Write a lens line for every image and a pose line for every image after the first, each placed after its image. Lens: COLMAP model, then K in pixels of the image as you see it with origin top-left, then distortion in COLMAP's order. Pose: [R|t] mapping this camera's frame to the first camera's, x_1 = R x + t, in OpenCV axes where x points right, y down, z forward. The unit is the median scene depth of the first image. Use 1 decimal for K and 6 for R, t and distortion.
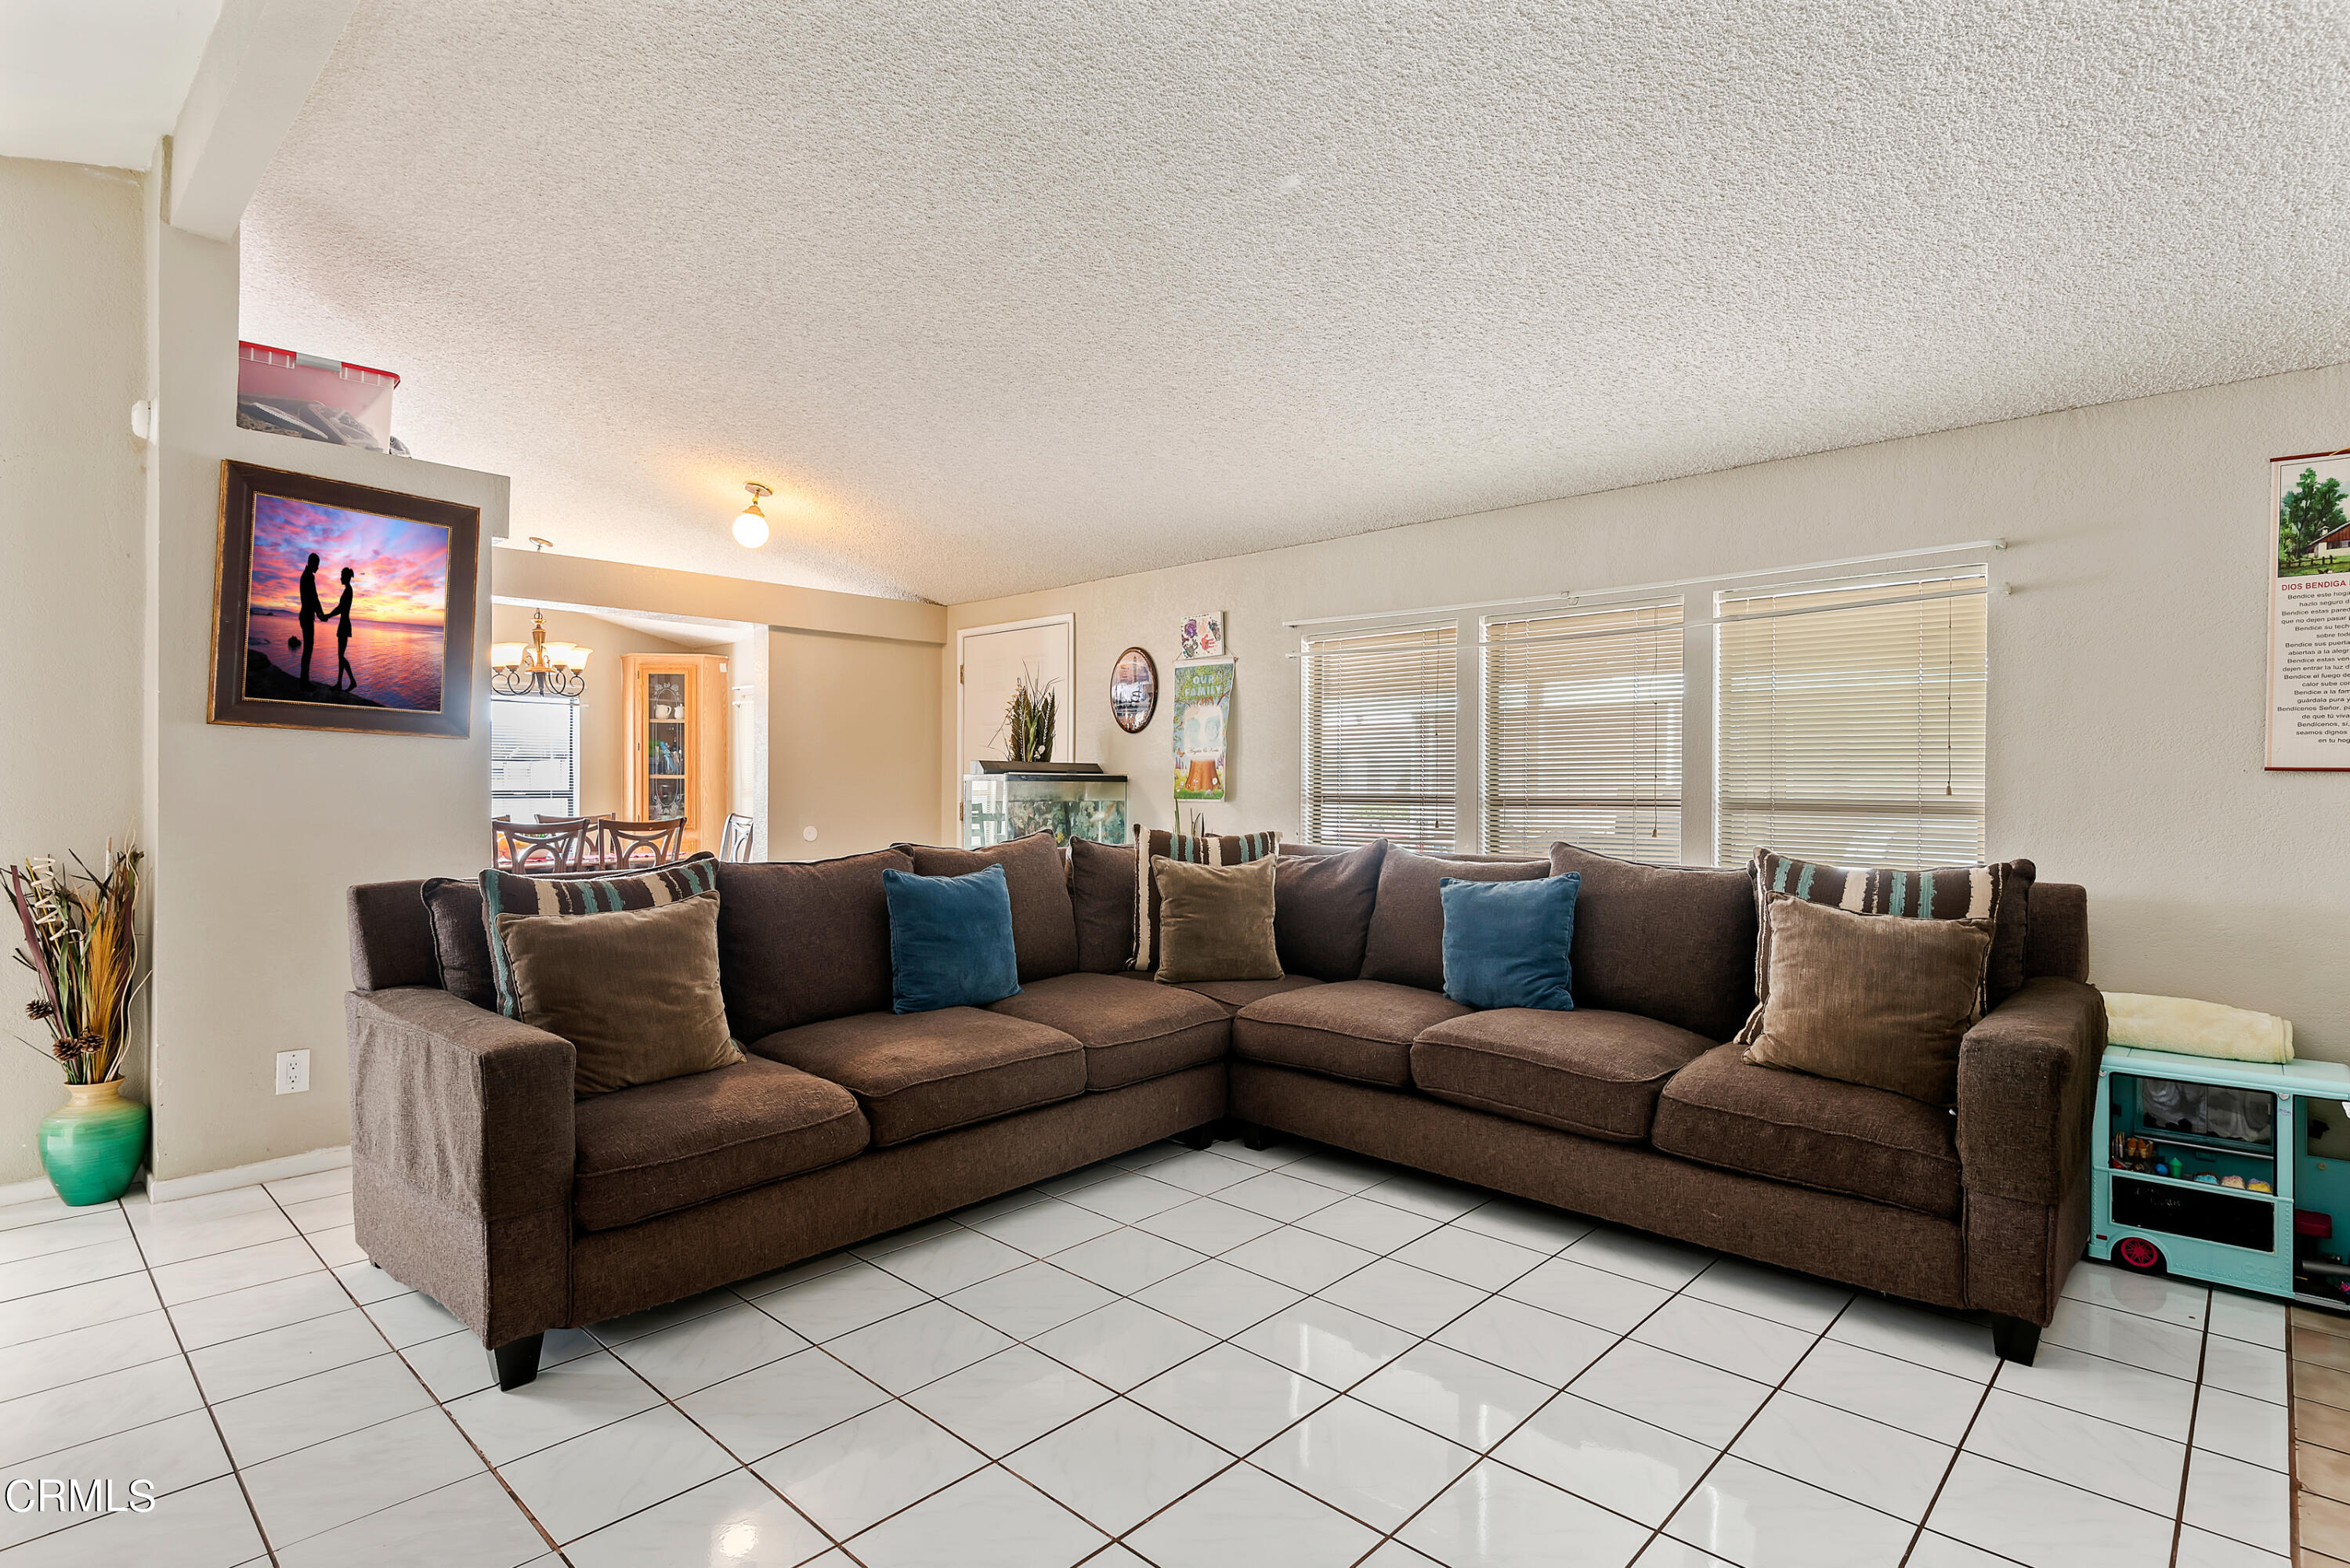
lens RADIAL K [[1145.8, 0, 1174.7], [0, 1145.8, 786.1], [0, 0, 1]] dist [0.002396, -0.000324]
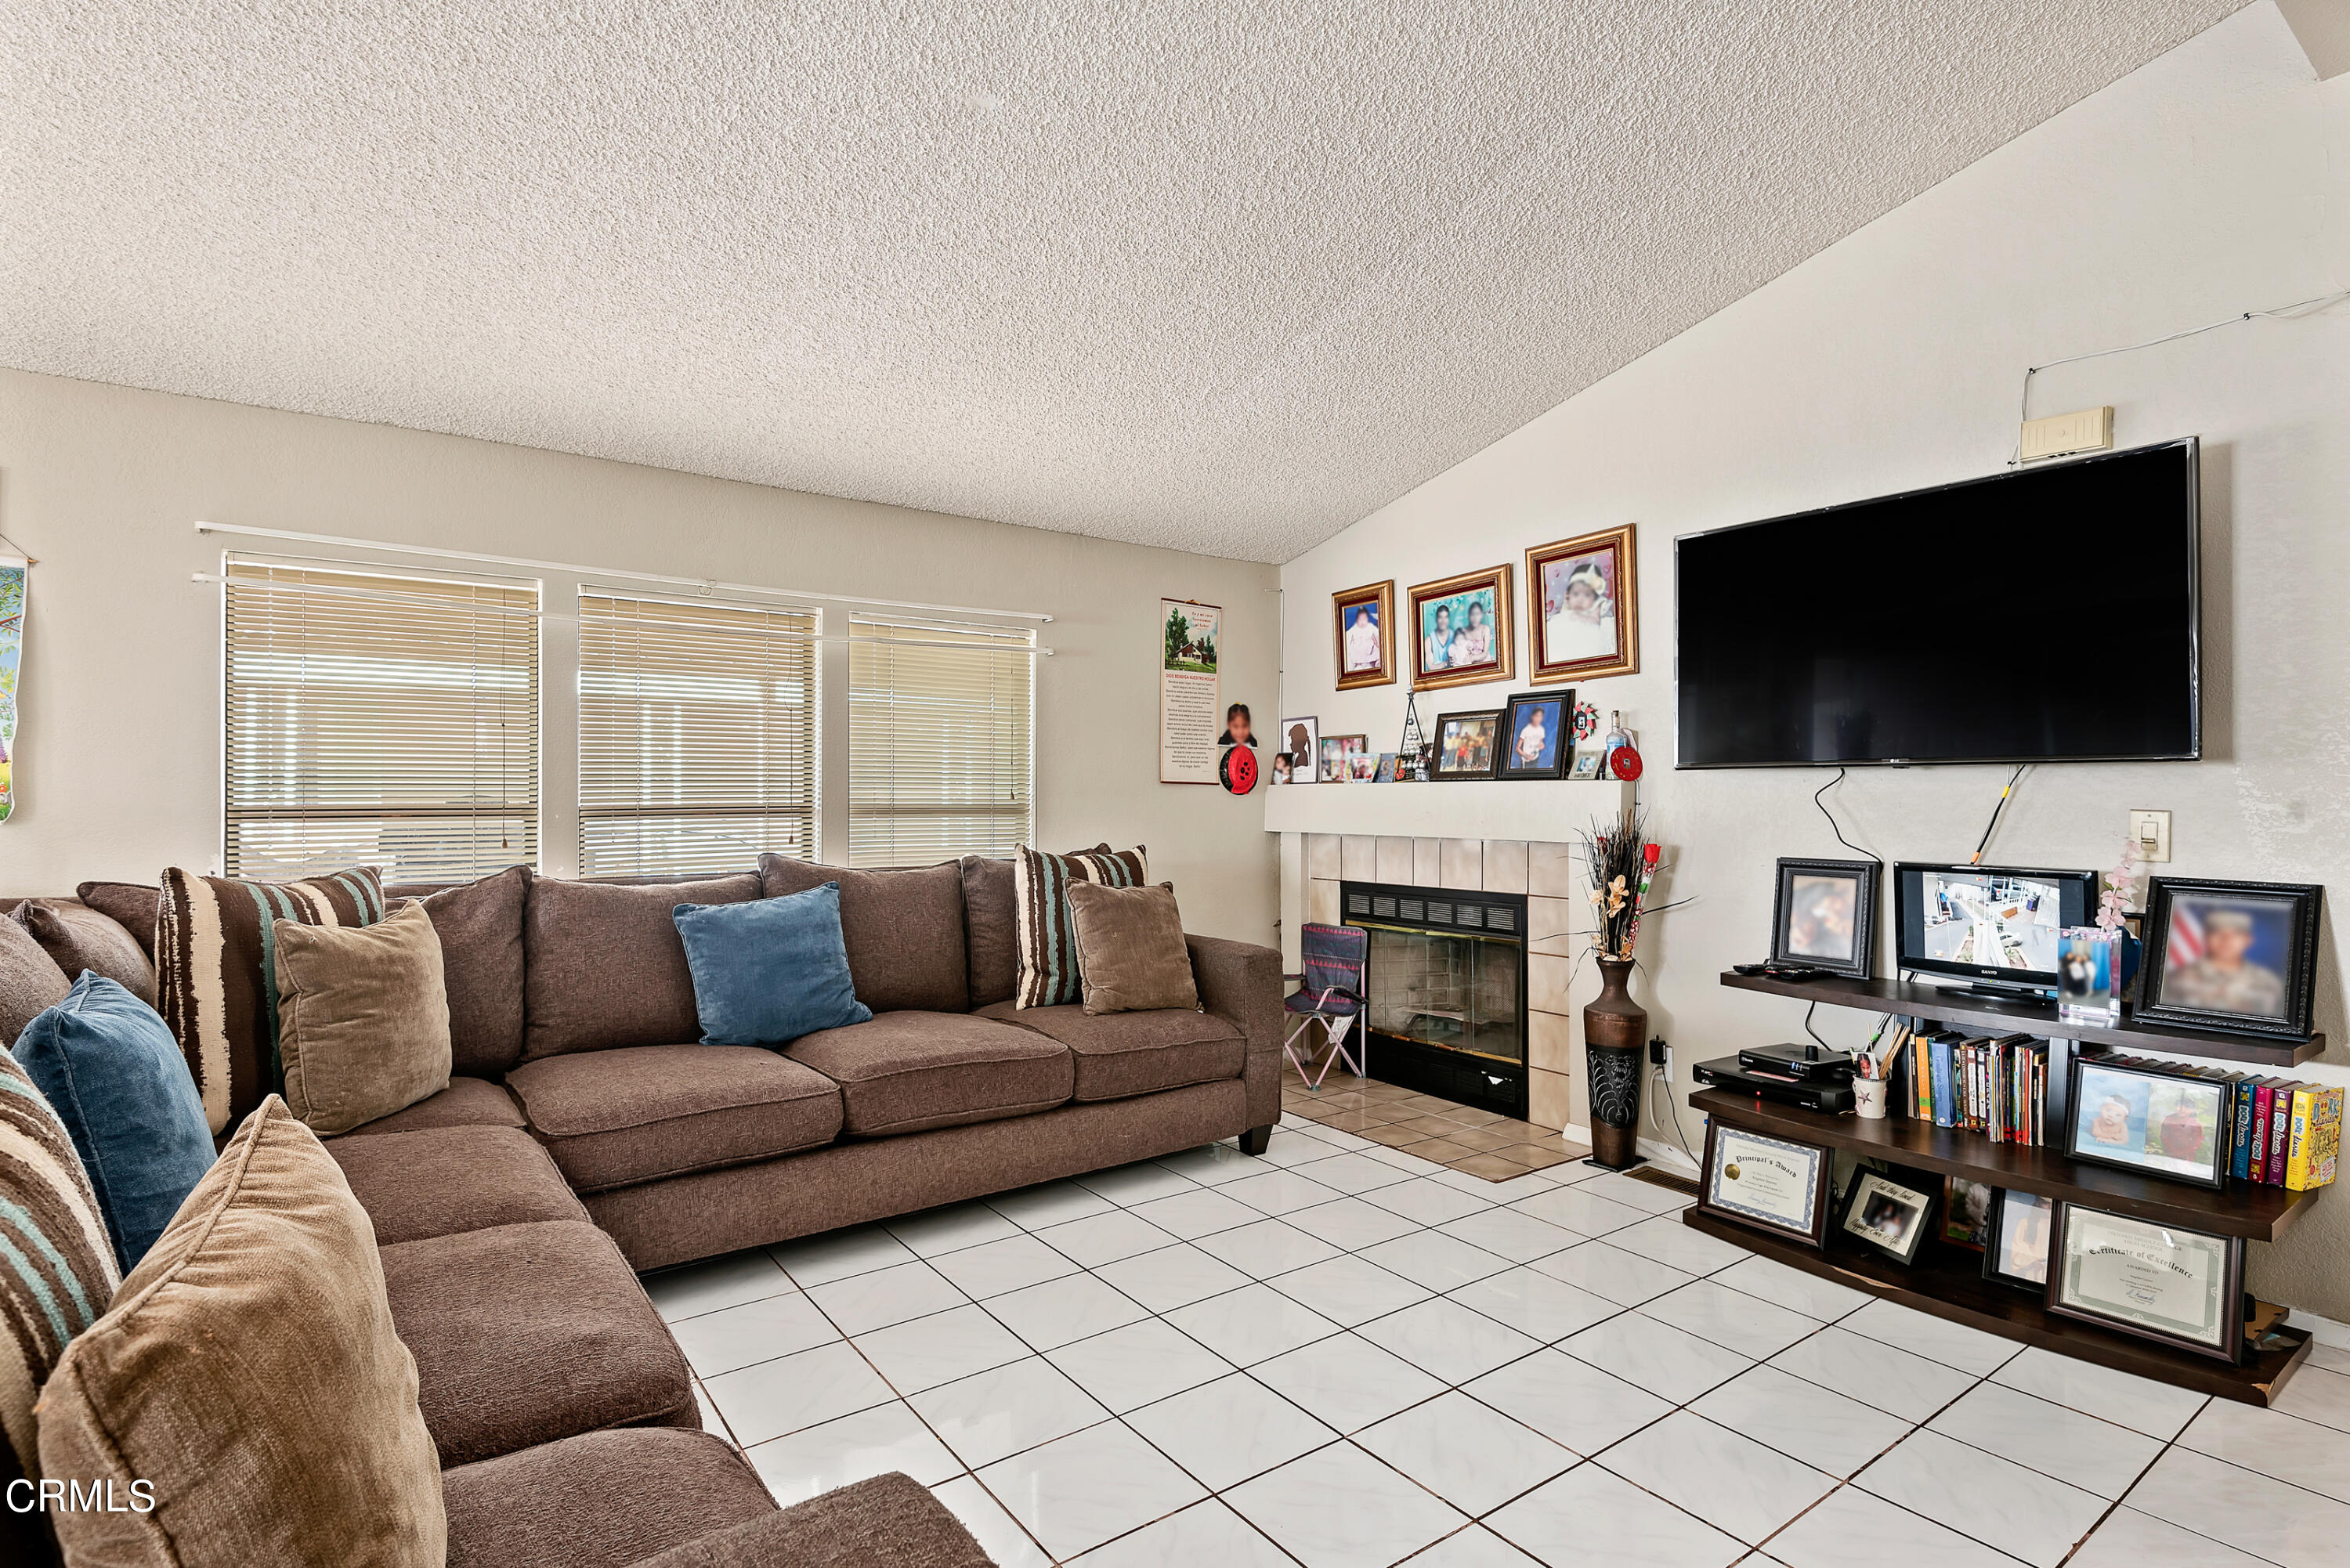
lens RADIAL K [[1145.8, 0, 1170.5], [0, 1145.8, 796.2], [0, 0, 1]] dist [0.002396, -0.000324]
pose [[0.185391, -0.001464, 0.982664, -0.723615], [0.005824, 0.999983, 0.000391, 0.005605], [-0.982648, 0.005651, 0.185396, 0.705532]]
